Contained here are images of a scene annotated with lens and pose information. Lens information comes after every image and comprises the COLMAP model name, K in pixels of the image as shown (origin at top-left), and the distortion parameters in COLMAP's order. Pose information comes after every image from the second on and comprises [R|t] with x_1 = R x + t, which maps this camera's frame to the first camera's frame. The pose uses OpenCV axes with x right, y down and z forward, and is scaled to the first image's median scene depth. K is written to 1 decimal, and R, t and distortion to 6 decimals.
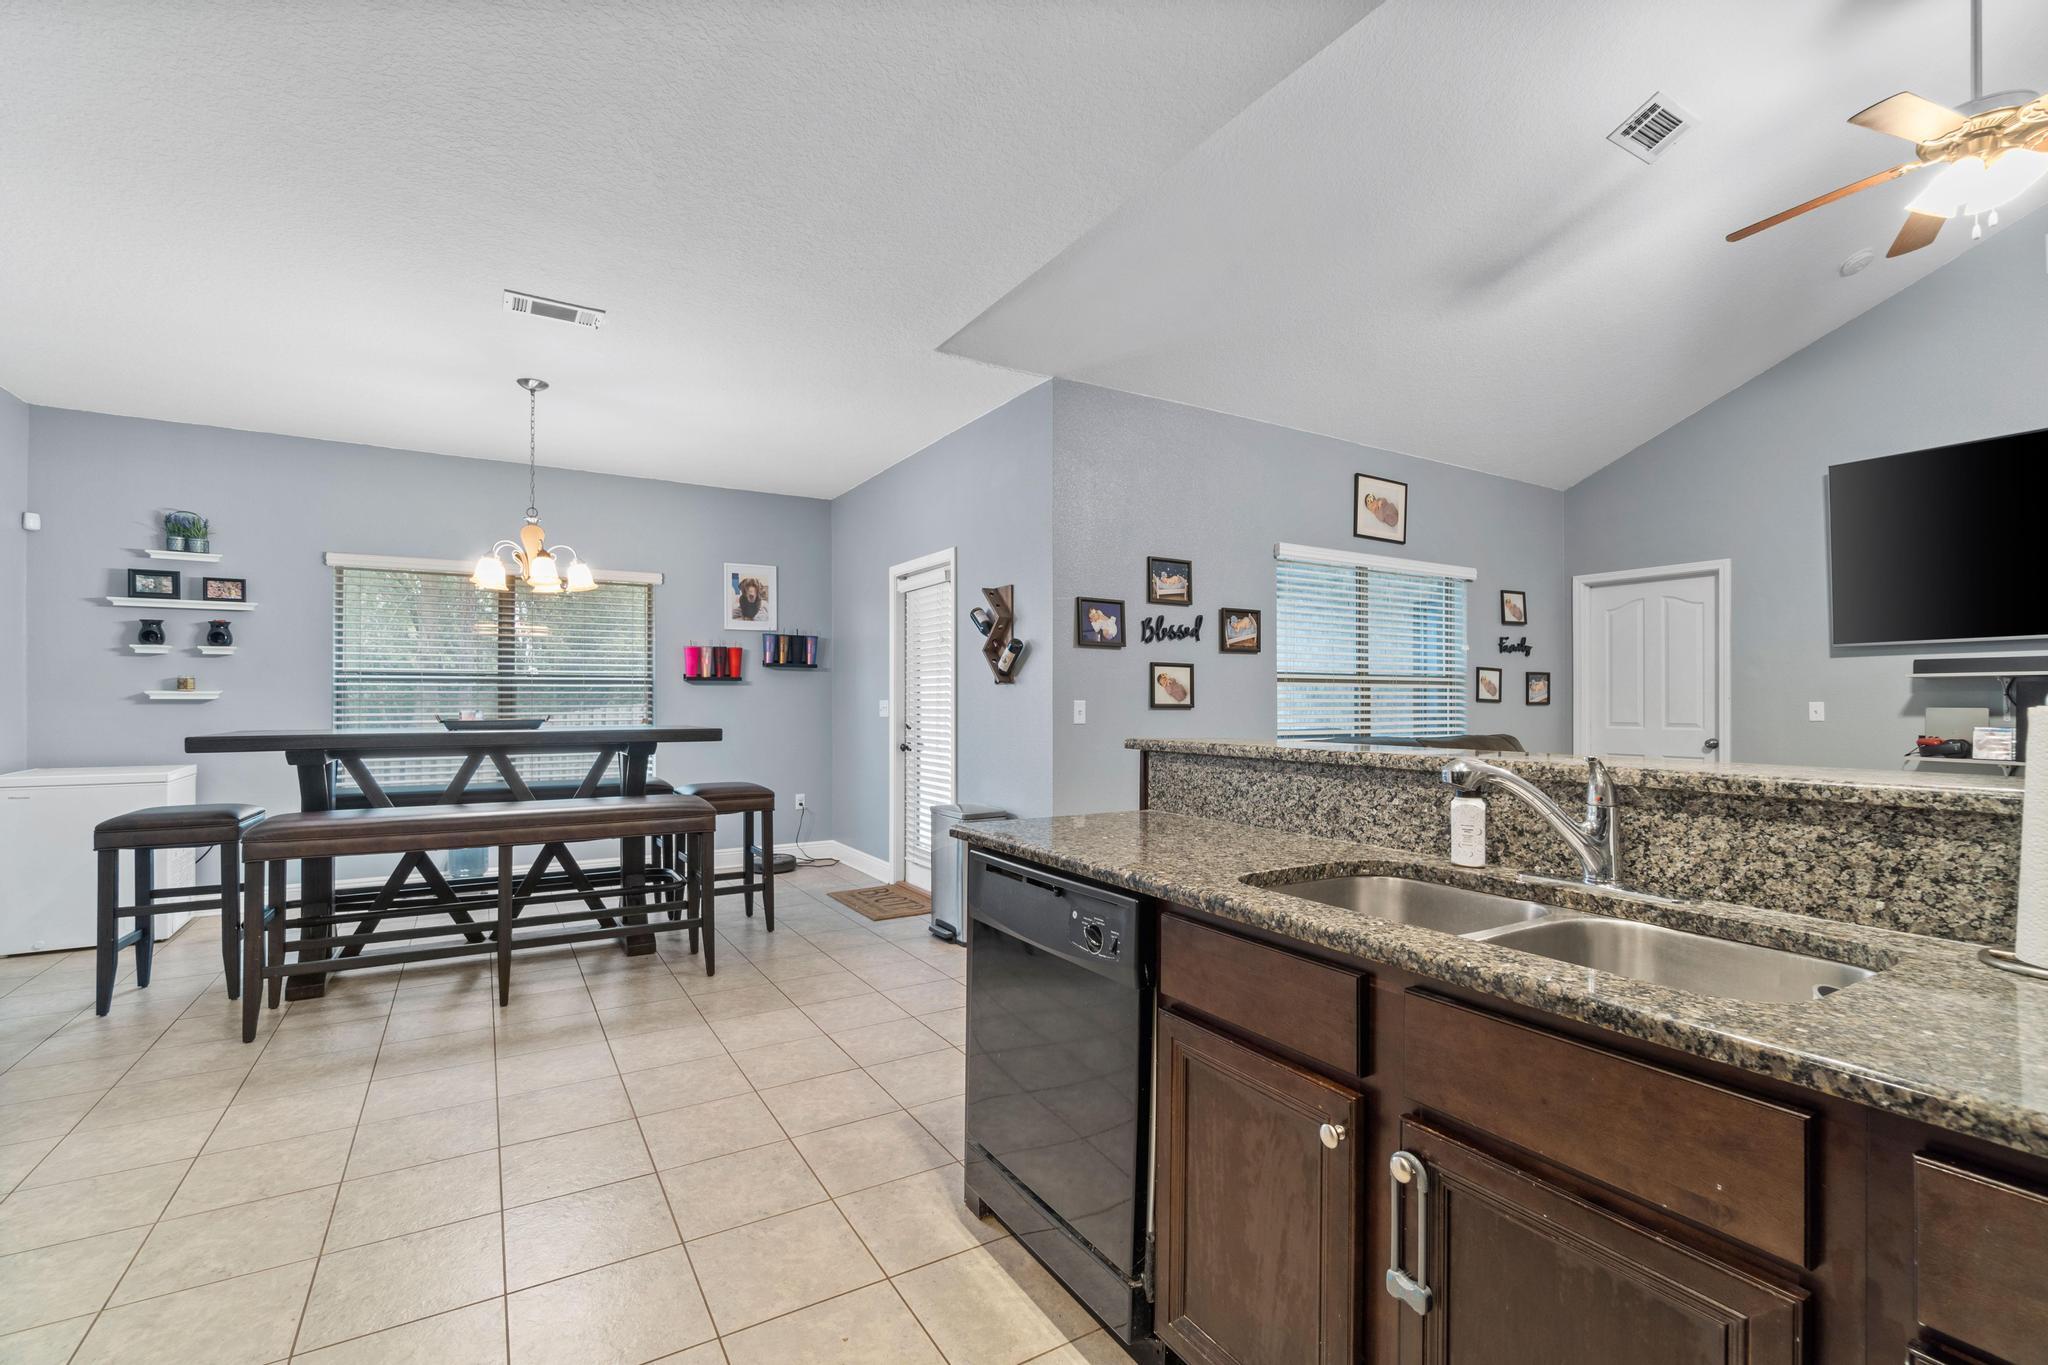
lens RADIAL K [[890.2, 0, 1006.5], [0, 890.2, 695.7], [0, 0, 1]] dist [-0.003177, -0.000546]
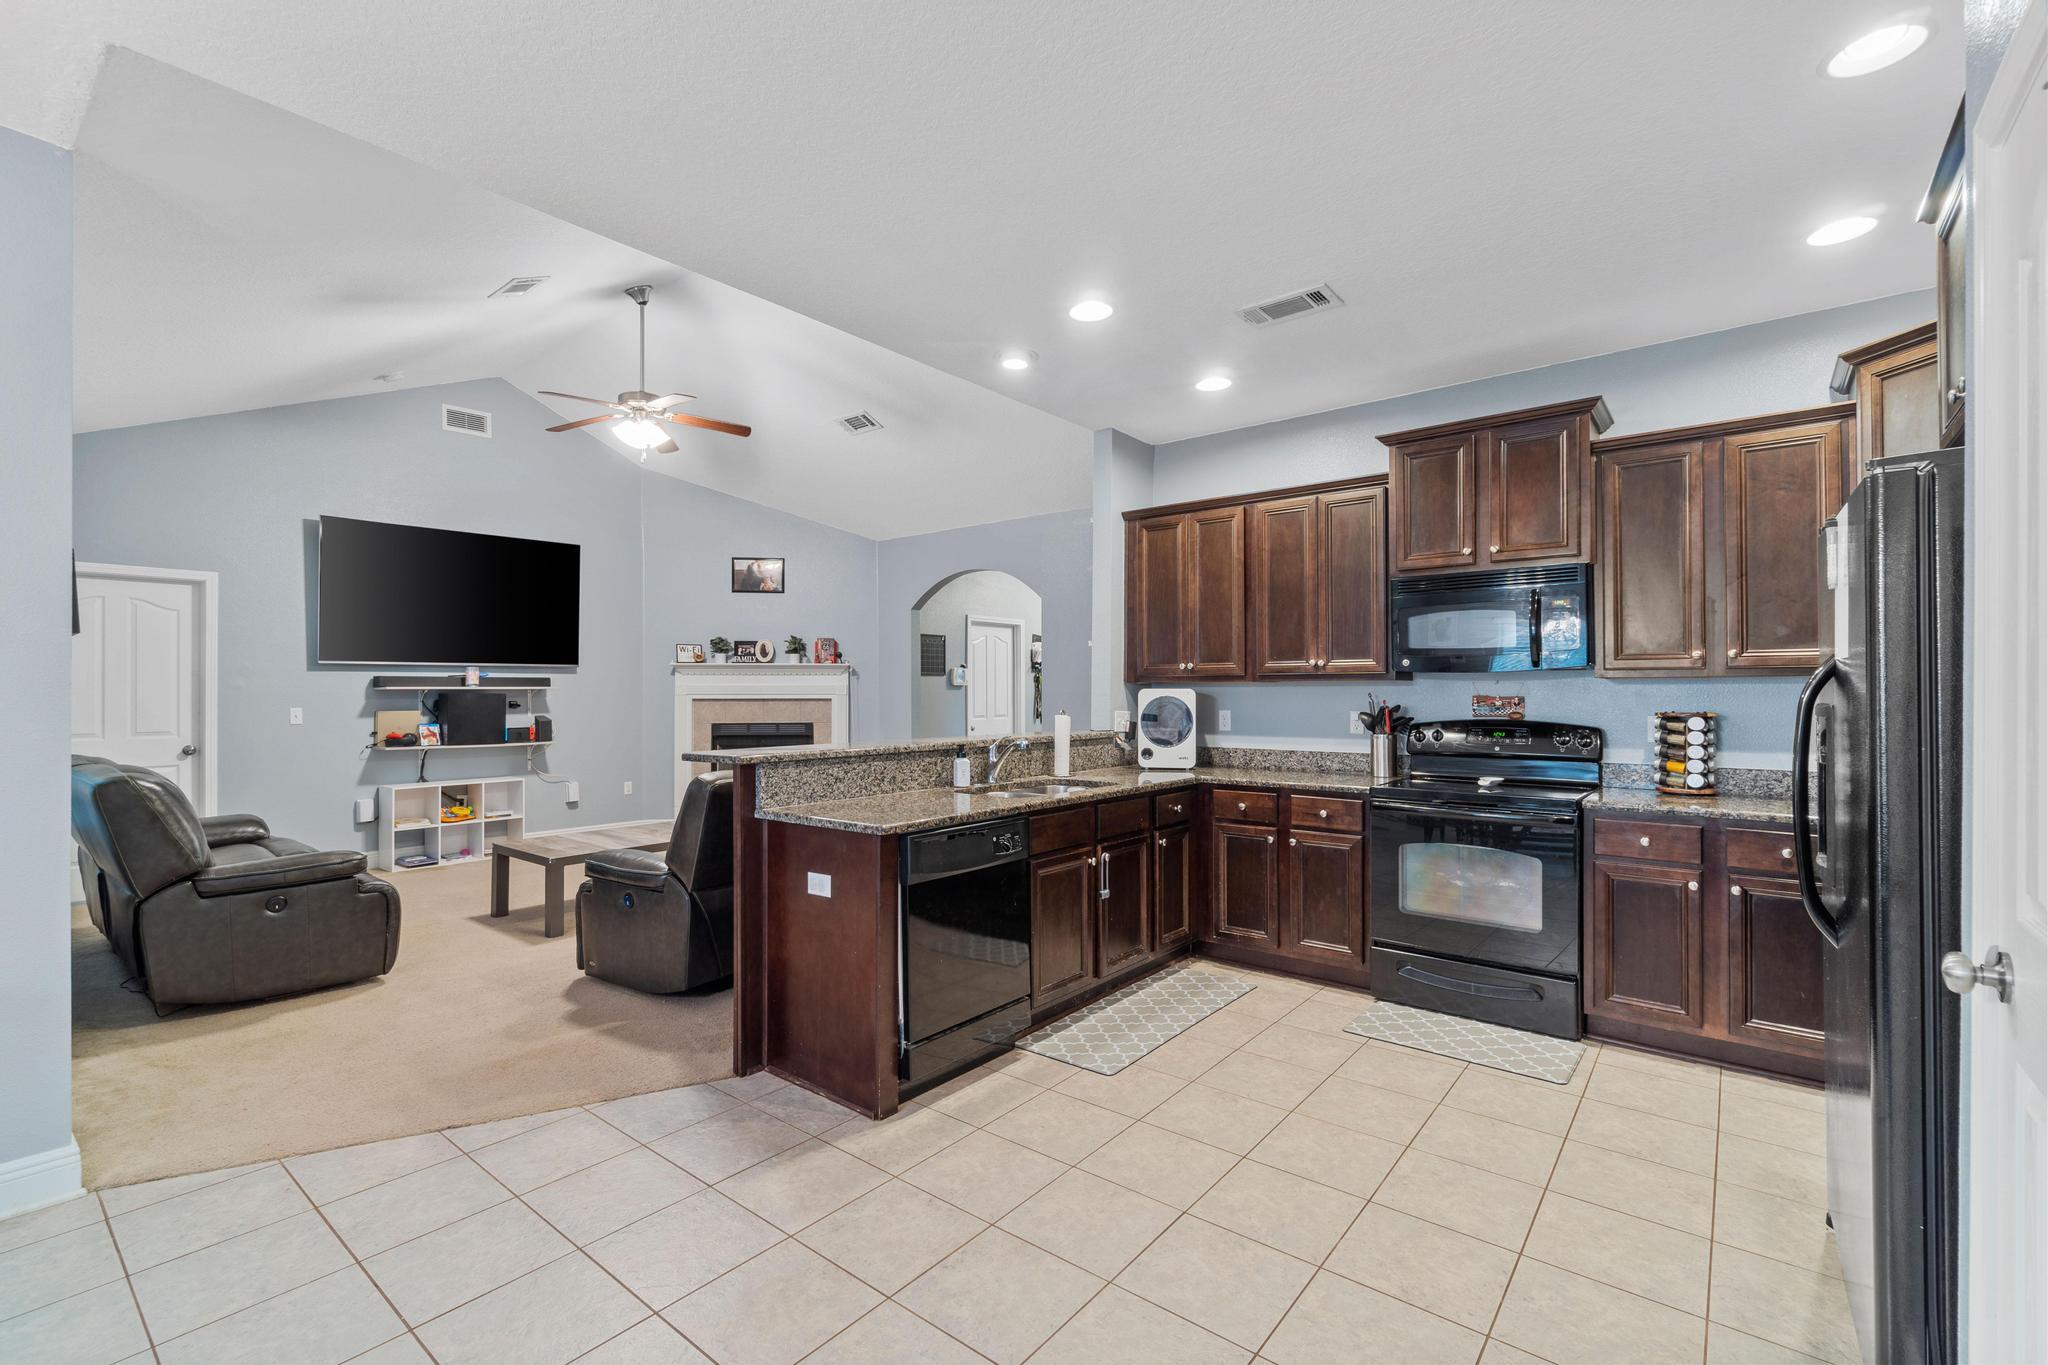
lens RADIAL K [[890.2, 0, 1016.2], [0, 890.2, 680.6], [0, 0, 1]] dist [-0.003177, -0.000546]
pose [[-0.346898, 0.010996, 0.937838, -0.604420], [-0.004911, 0.999896, -0.013540, -0.020846], [-0.937890, -0.009303, -0.346808, 0.578999]]
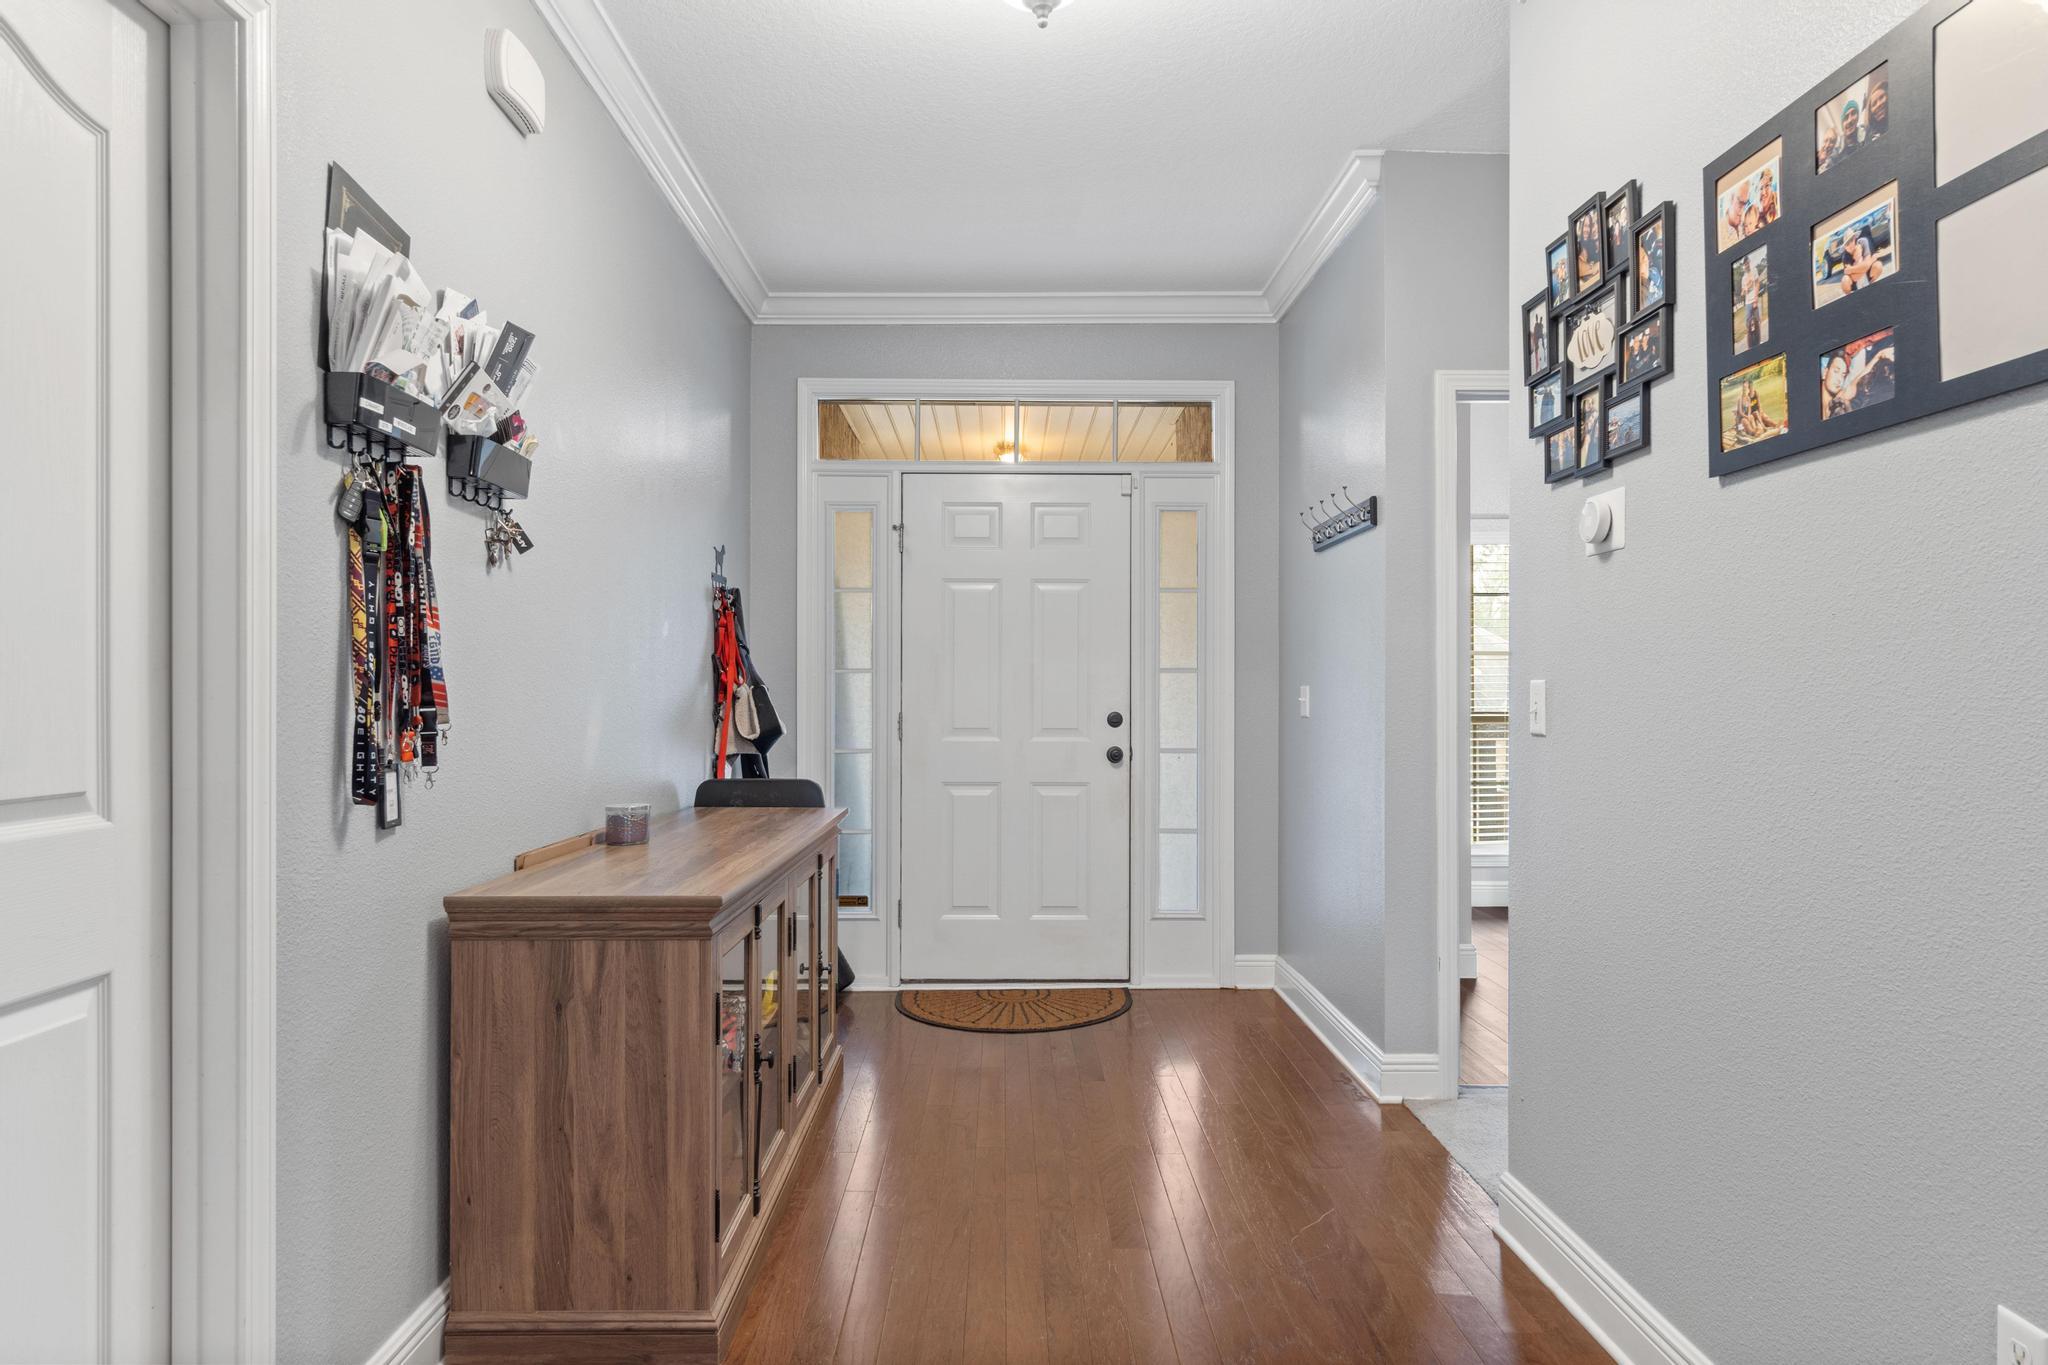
lens RADIAL K [[1282.6, 0, 983.4], [0, 1282.6, 688.9], [0, 0, 1]] dist [-0.001868, 0.002869]
pose [[-0.854460, 0.002724, 0.519510, 1.031897], [-0.002589, 0.999952, -0.009502, 0.008098], [-0.519511, -0.009464, -0.854412, 0.026502]]
